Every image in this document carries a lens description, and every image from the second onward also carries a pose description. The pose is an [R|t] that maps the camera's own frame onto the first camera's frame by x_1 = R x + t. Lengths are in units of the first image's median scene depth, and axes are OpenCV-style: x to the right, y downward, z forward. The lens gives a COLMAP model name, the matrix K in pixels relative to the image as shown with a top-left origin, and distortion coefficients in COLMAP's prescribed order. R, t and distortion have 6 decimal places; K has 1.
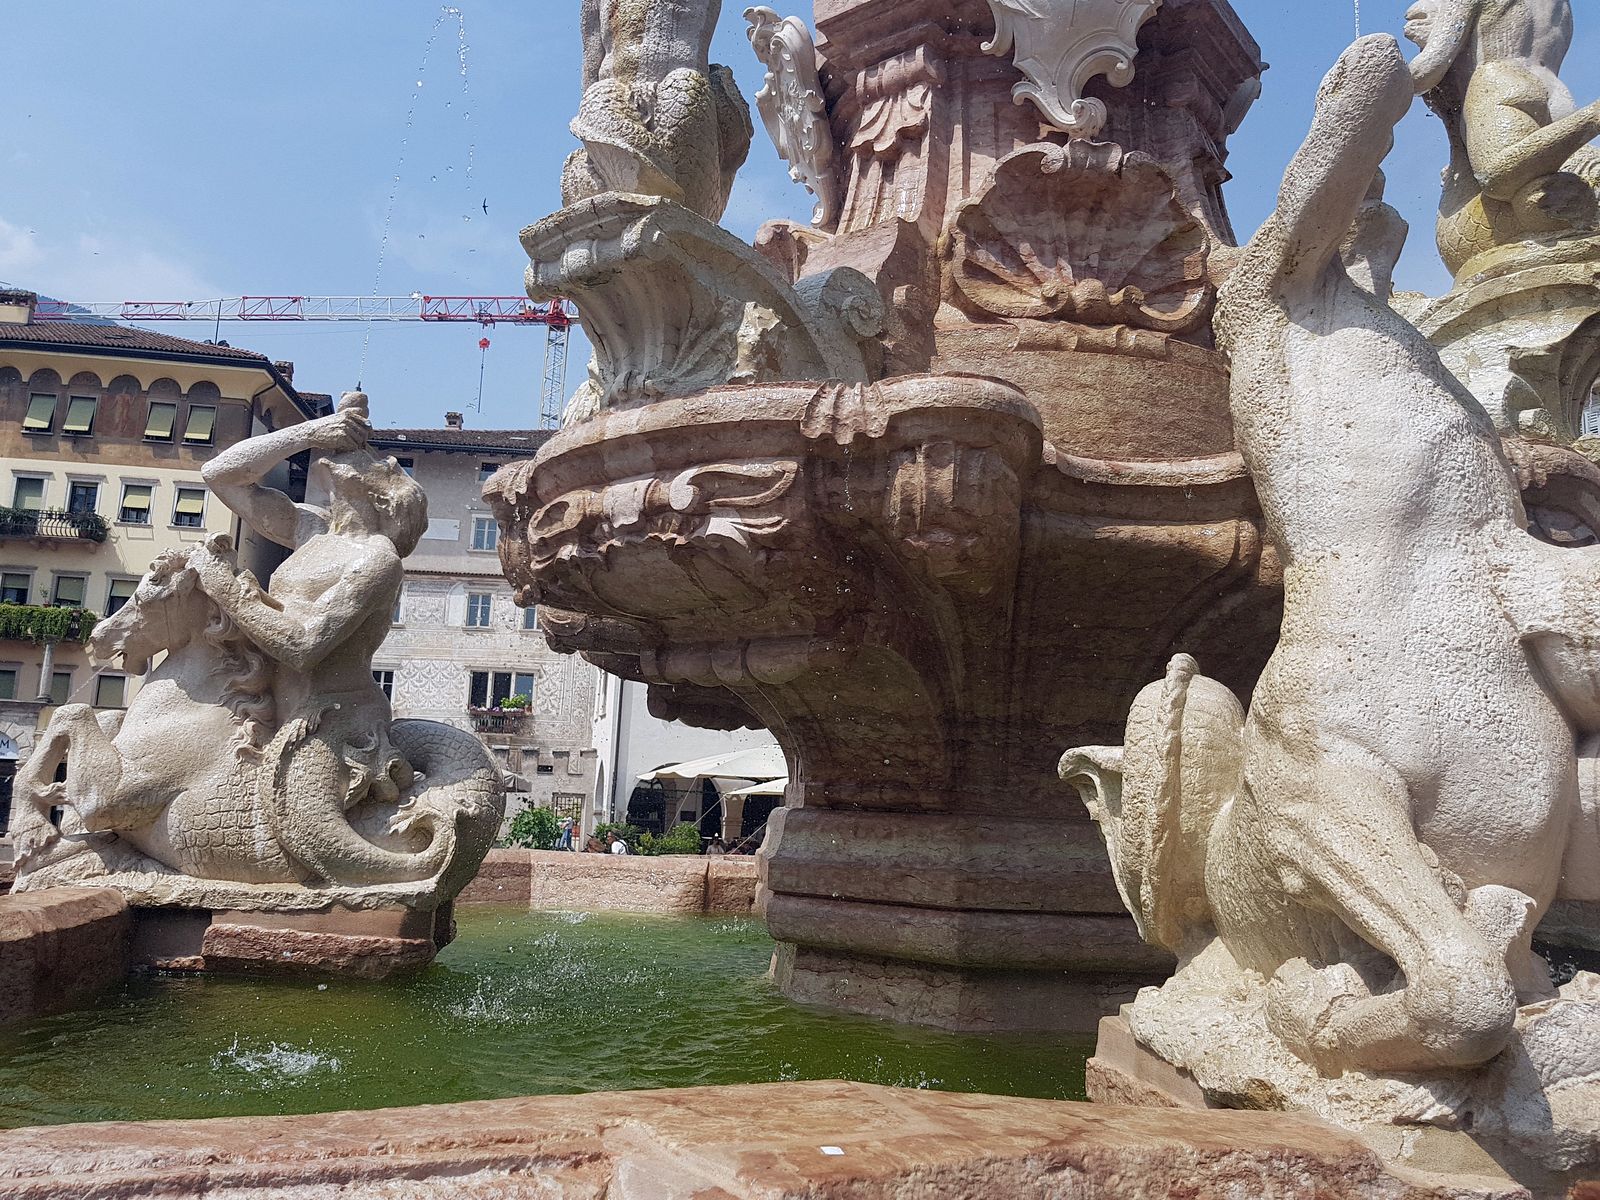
lens RADIAL K [[1255.8, 0, 777.4], [0, 1255.8, 588.2], [0, 0, 1]] dist [0.001515, -0.019715]
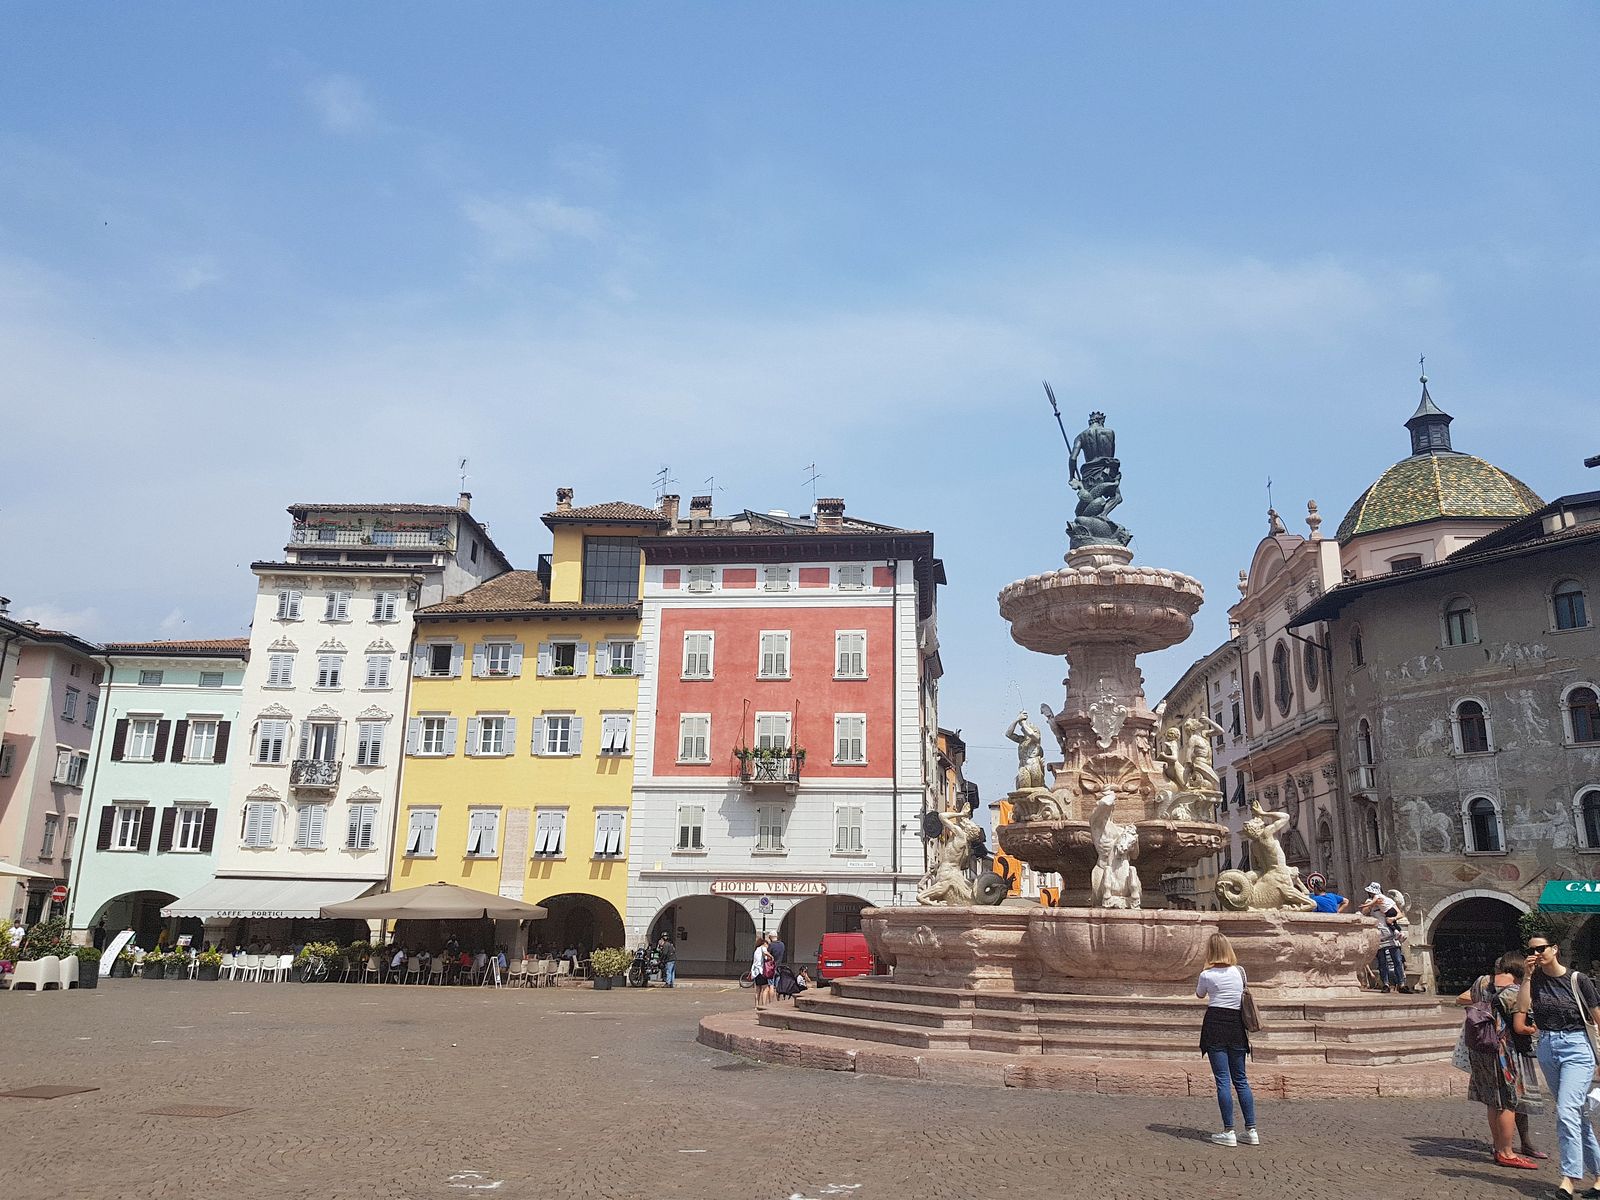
lens RADIAL K [[1255.8, 0, 799.0], [0, 1255.8, 595.6], [0, 0, 1]] dist [0.001515, -0.019715]
pose [[0.266067, 0.208815, 0.941066, -6.549851], [-0.169268, 0.971207, -0.167646, 0.137579], [-0.948977, -0.114688, 0.293752, 1.219563]]
